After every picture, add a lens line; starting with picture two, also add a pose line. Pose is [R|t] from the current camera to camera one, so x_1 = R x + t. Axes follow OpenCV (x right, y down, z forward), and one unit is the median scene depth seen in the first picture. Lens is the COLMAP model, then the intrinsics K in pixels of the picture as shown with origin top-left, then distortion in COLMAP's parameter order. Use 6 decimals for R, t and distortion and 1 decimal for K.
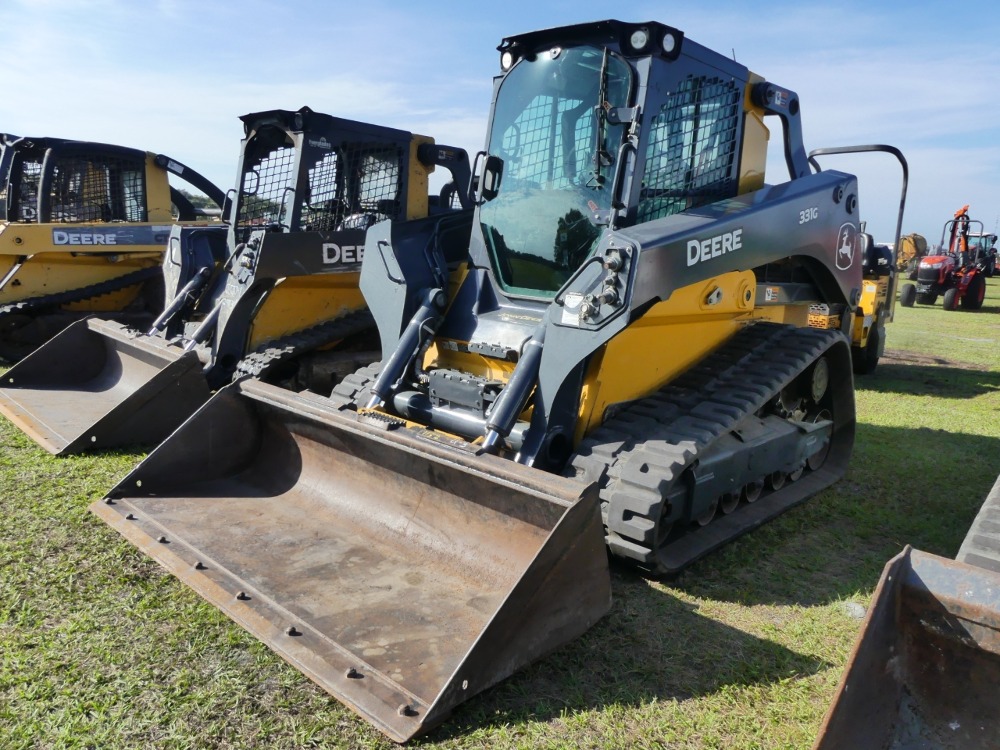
lens RADIAL K [[737.4, 0, 496.5], [0, 737.4, 372.3], [0, 0, 1]] dist [0.010593, 0.006519]
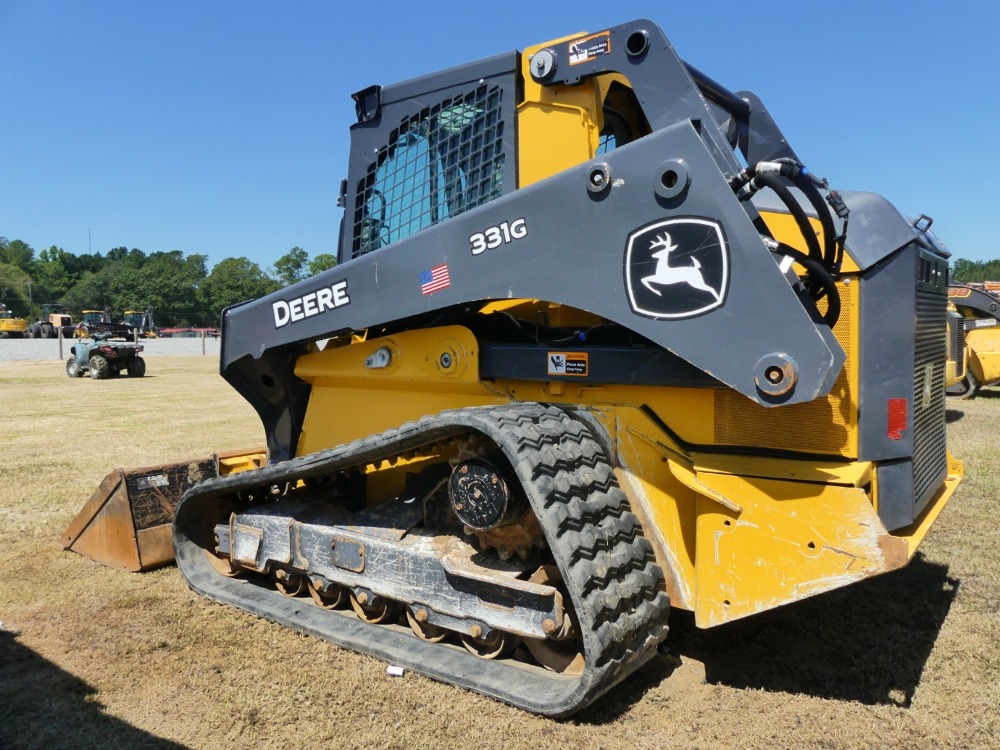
lens RADIAL K [[755.9, 0, 496.5], [0, 755.9, 389.1], [0, 0, 1]] dist [-0.007313, -0.003273]
pose [[0.102565, 0.030928, -0.994245, 1.254190], [-0.143291, 0.989551, 0.016000, -0.108611], [0.984352, 0.140825, 0.105925, 1.109207]]
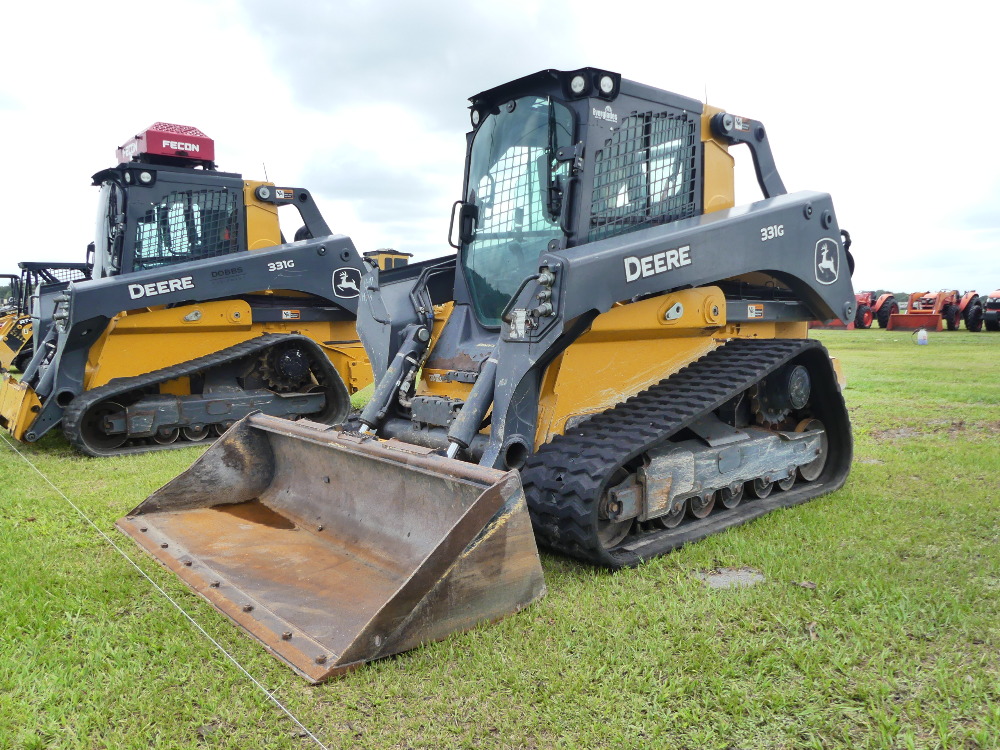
lens RADIAL K [[736.1, 0, 498.8], [0, 736.1, 382.0], [0, 0, 1]] dist [0.031310, -0.000137]
pose [[0.991846, -0.058462, -0.113239, 0.171034], [0.048883, 0.995131, -0.085590, 0.078790], [0.117692, 0.079357, 0.989874, -0.069545]]
